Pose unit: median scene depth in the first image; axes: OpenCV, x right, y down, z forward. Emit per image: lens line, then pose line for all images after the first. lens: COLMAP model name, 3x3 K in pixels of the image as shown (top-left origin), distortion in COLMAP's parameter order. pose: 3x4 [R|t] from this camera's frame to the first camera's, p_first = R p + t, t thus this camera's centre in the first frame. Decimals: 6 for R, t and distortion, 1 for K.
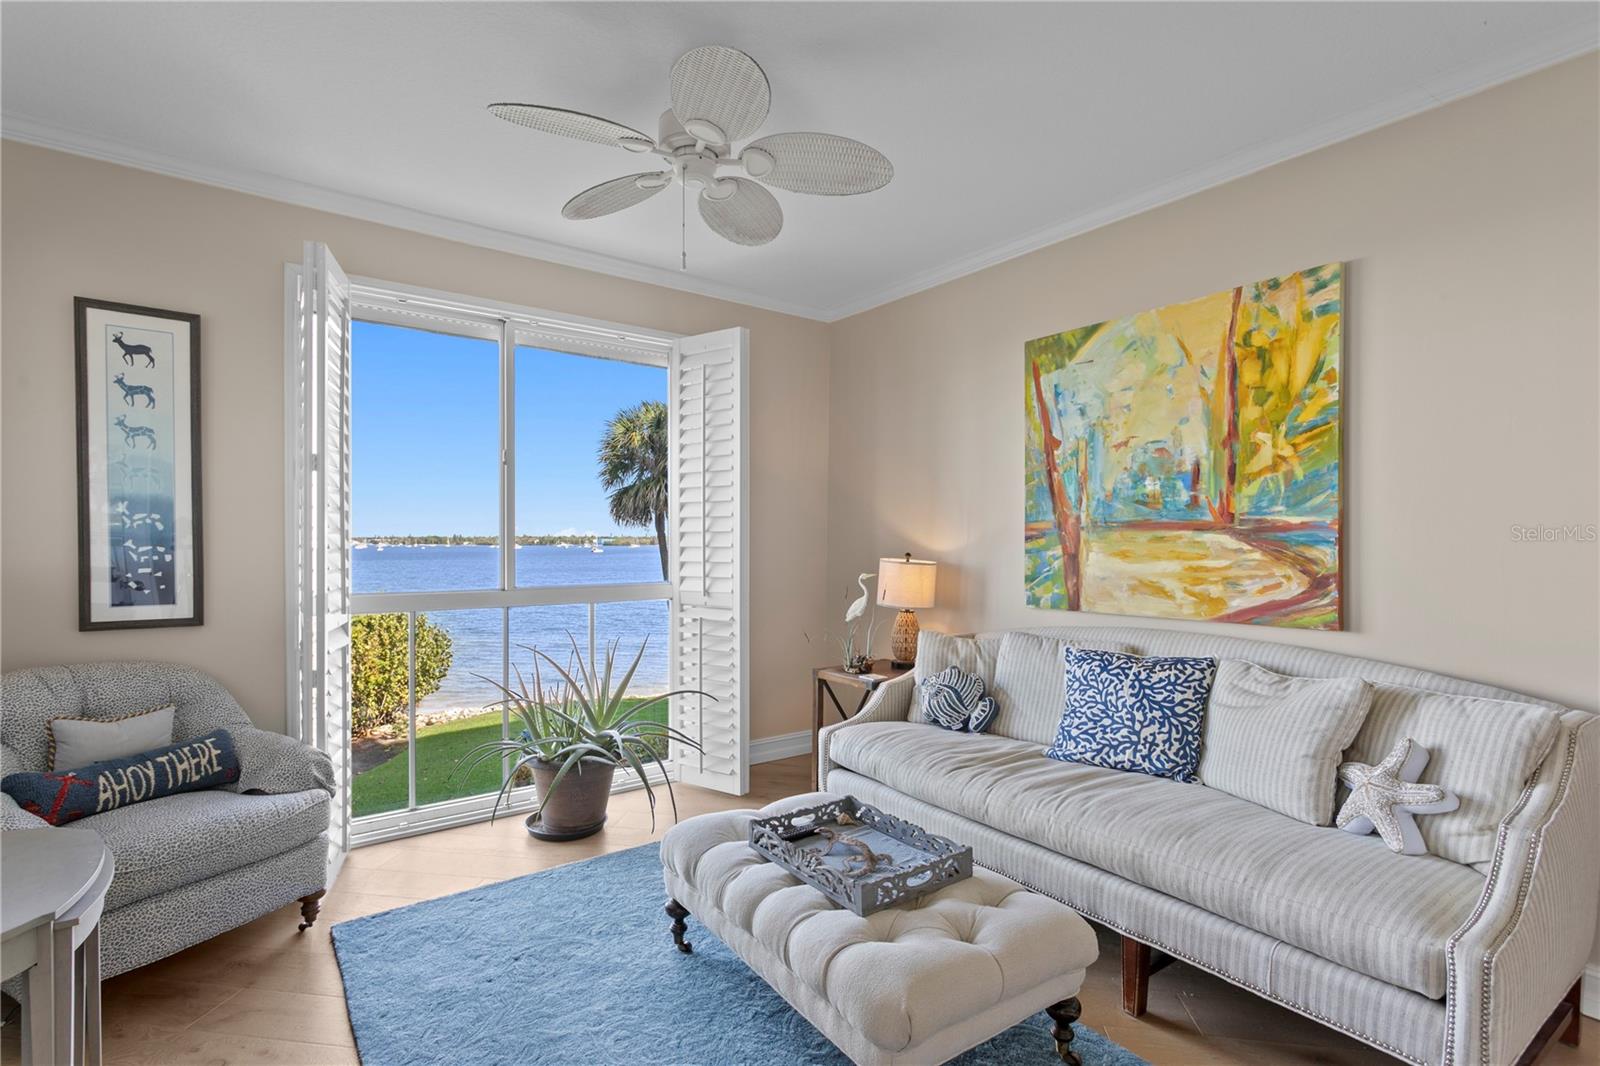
lens RADIAL K [[759.4, 0, 793.9], [0, 759.4, 550.0], [0, 0, 1]] dist [0.001264, 0.000054]
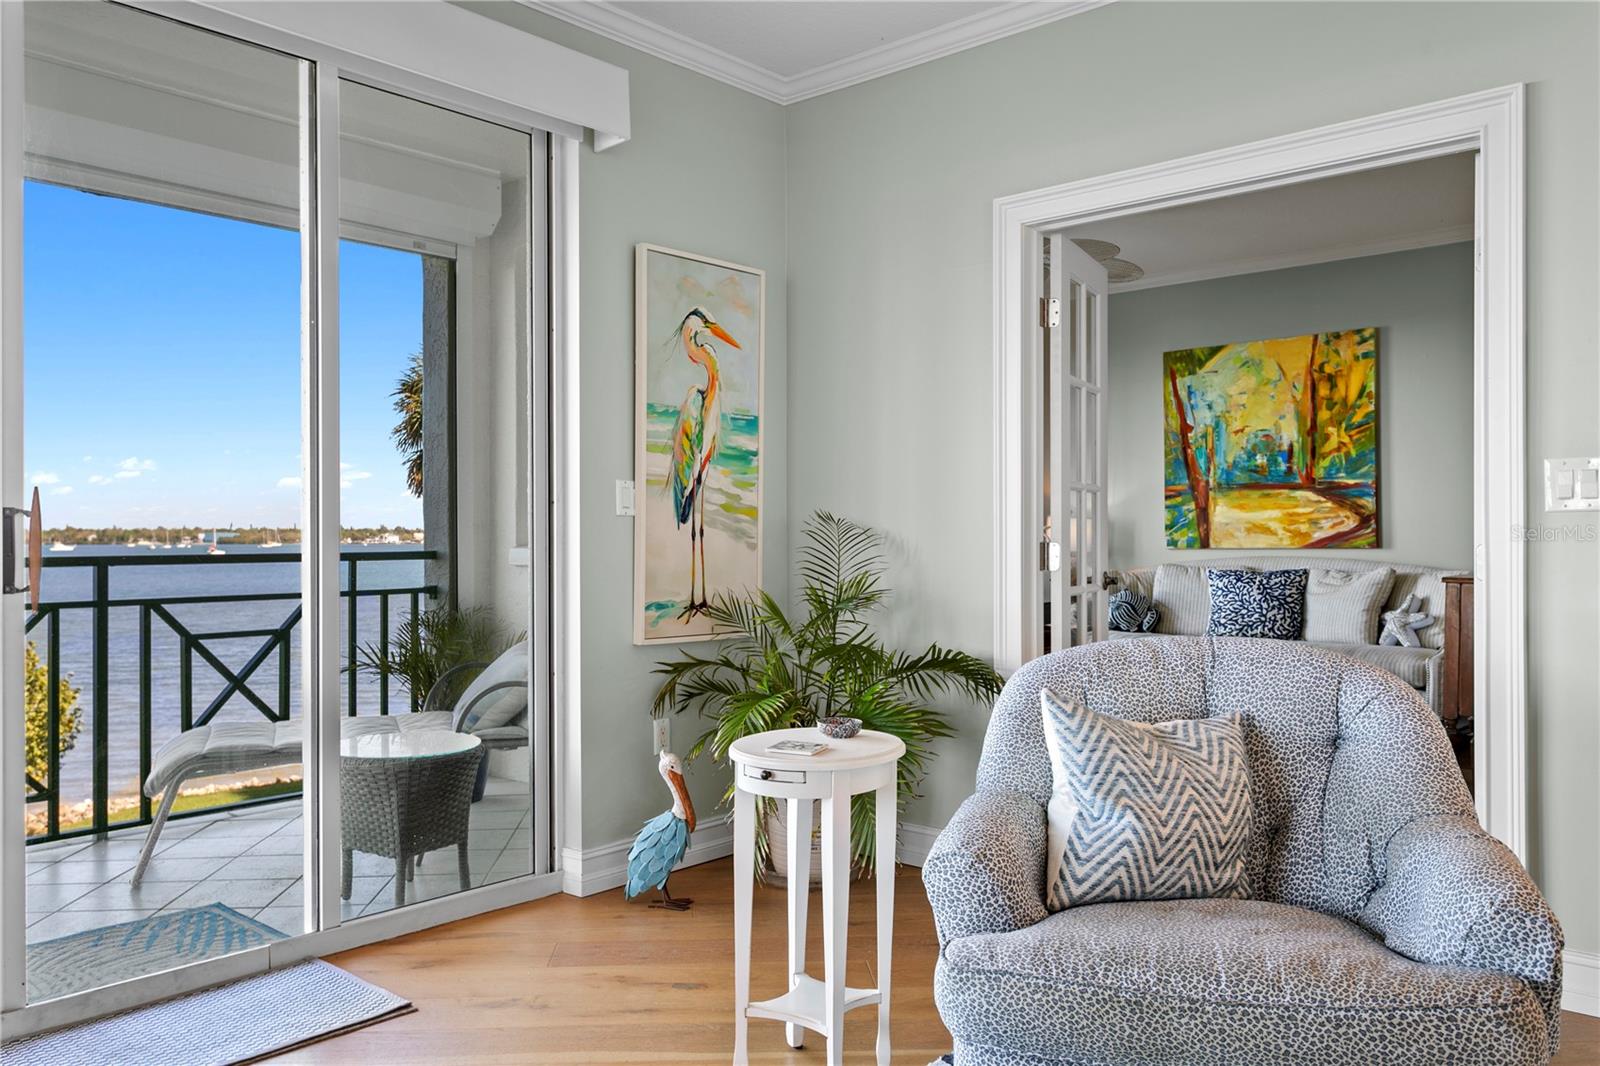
lens RADIAL K [[1211.2, 0, 800.0], [0, 1211.2, 533.0], [0, 0, 1]] dist [0.006631, -0.001138]
pose [[0.979735, -0.006726, 0.200186, -0.951495], [0.009157, 0.999895, -0.011219, 0.082729], [-0.200090, 0.012825, 0.979694, -1.222265]]
